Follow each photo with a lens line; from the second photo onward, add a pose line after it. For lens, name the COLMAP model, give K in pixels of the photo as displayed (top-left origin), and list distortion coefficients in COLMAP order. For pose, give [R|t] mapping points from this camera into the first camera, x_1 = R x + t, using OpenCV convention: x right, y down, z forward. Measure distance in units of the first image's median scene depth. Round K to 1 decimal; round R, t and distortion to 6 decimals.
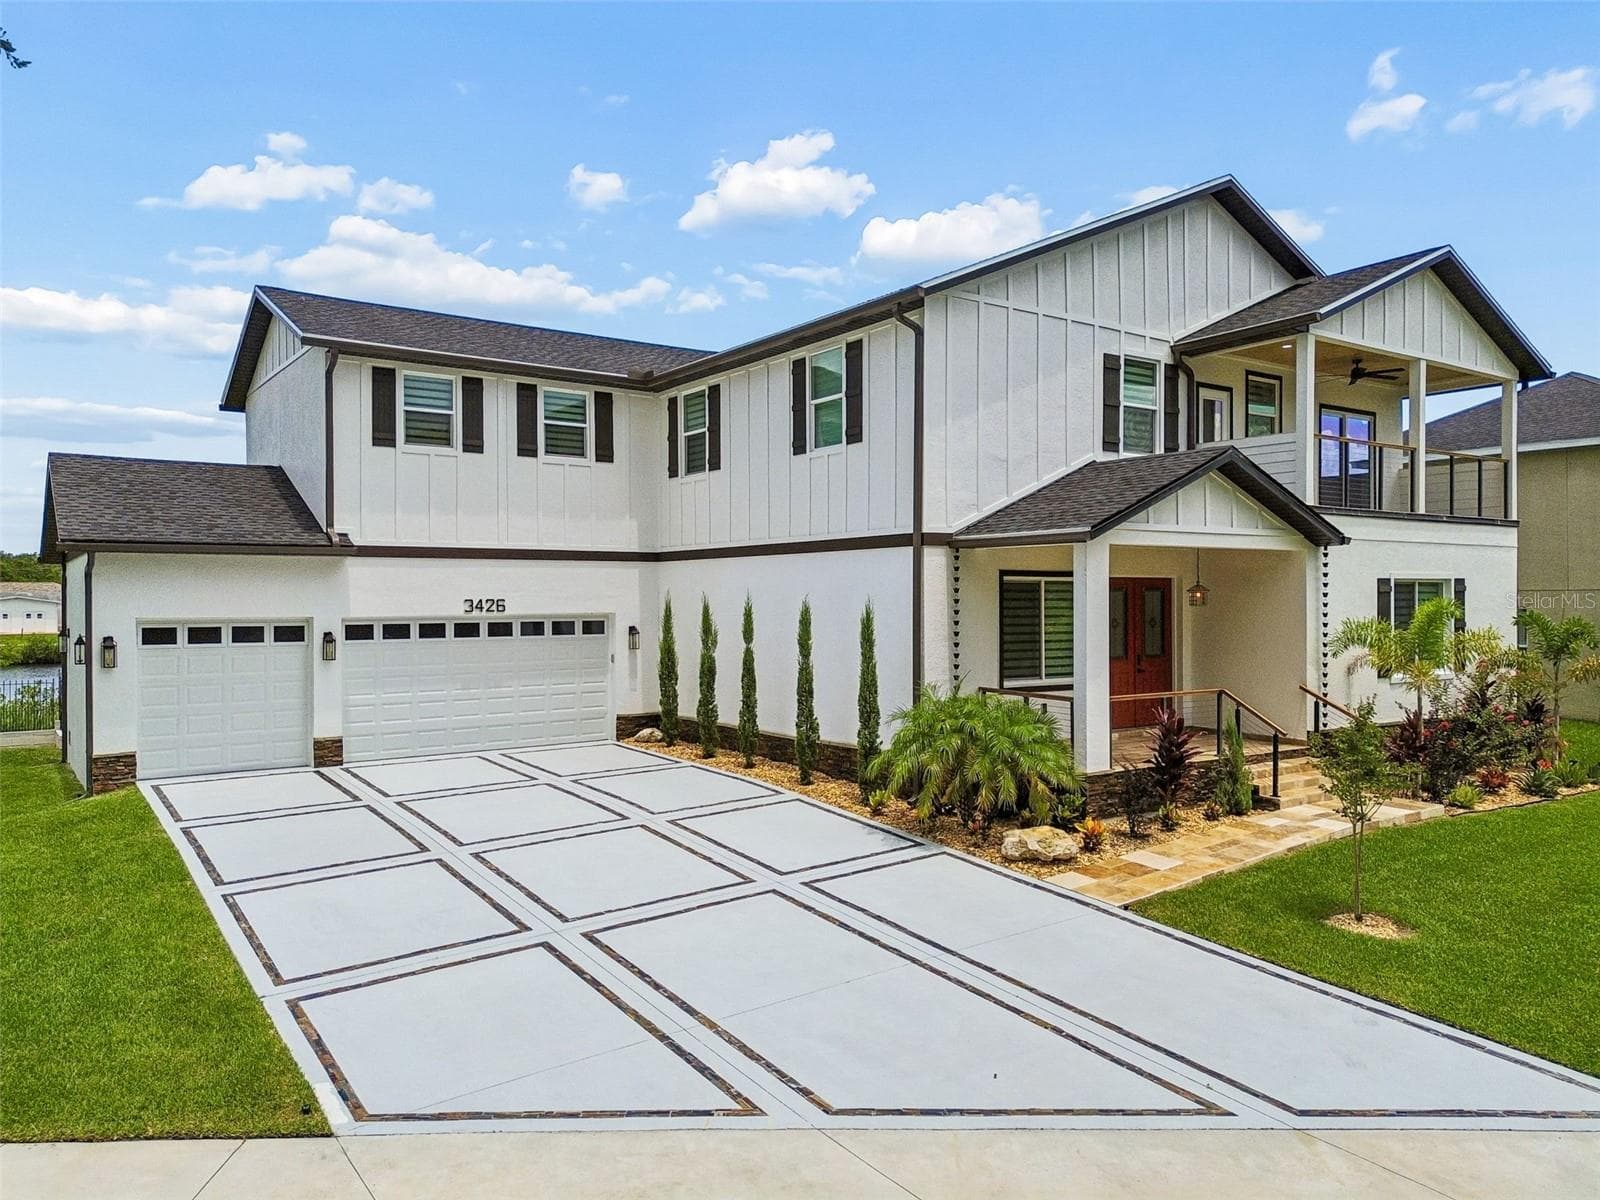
lens RADIAL K [[1075.0, 0, 800.2], [0, 1075.0, 596.8], [0, 0, 1]] dist [0.005428, -0.002272]
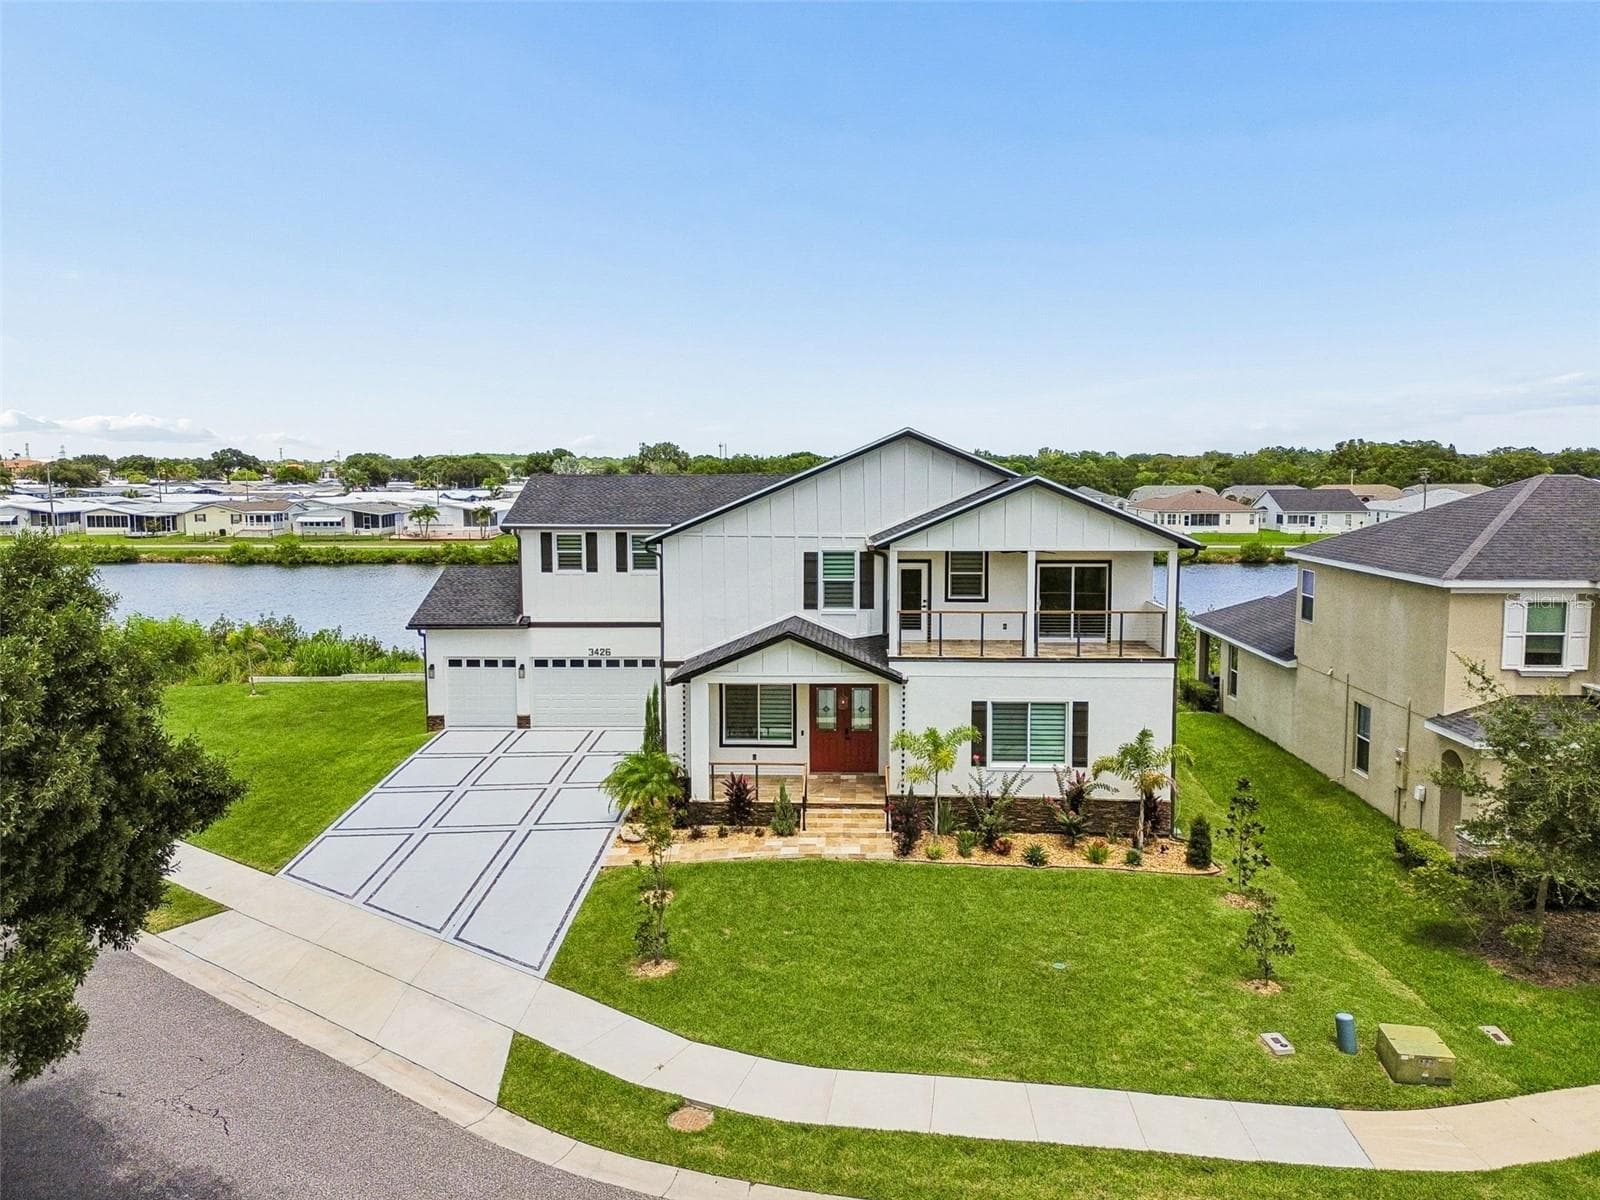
lens RADIAL K [[1075.0, 0, 833.8], [0, 1075.0, 577.7], [0, 0, 1]] dist [0.005428, -0.002272]
pose [[0.815826, 0.059889, -0.575187, 1.251593], [-0.002320, 0.994954, 0.100305, -0.348409], [0.578292, -0.080497, 0.811849, -0.319522]]
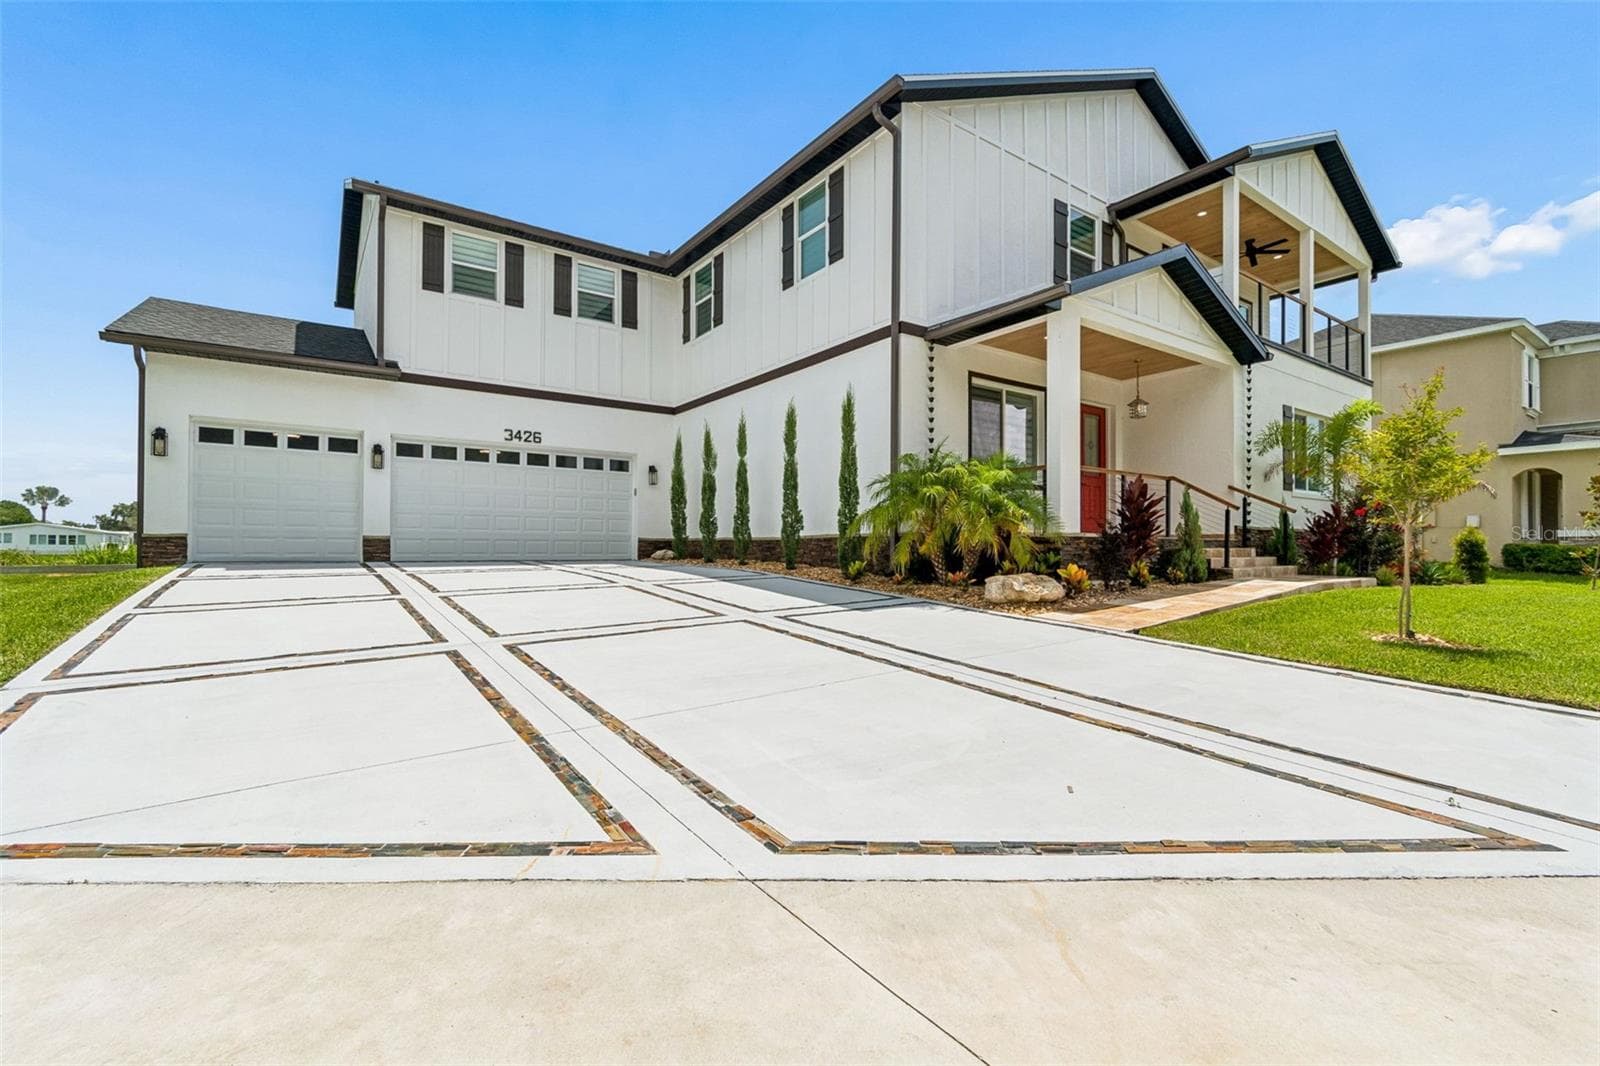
lens RADIAL K [[676.2, 0, 809.5], [0, 676.2, 540.9], [0, 0, 1]] dist [-0.019785, 0.002950]
pose [[0.999908, 0.006534, 0.011847, 0.015451], [-0.006445, 0.999951, -0.007562, 0.141317], [-0.011896, 0.007485, 0.999901, 0.286348]]
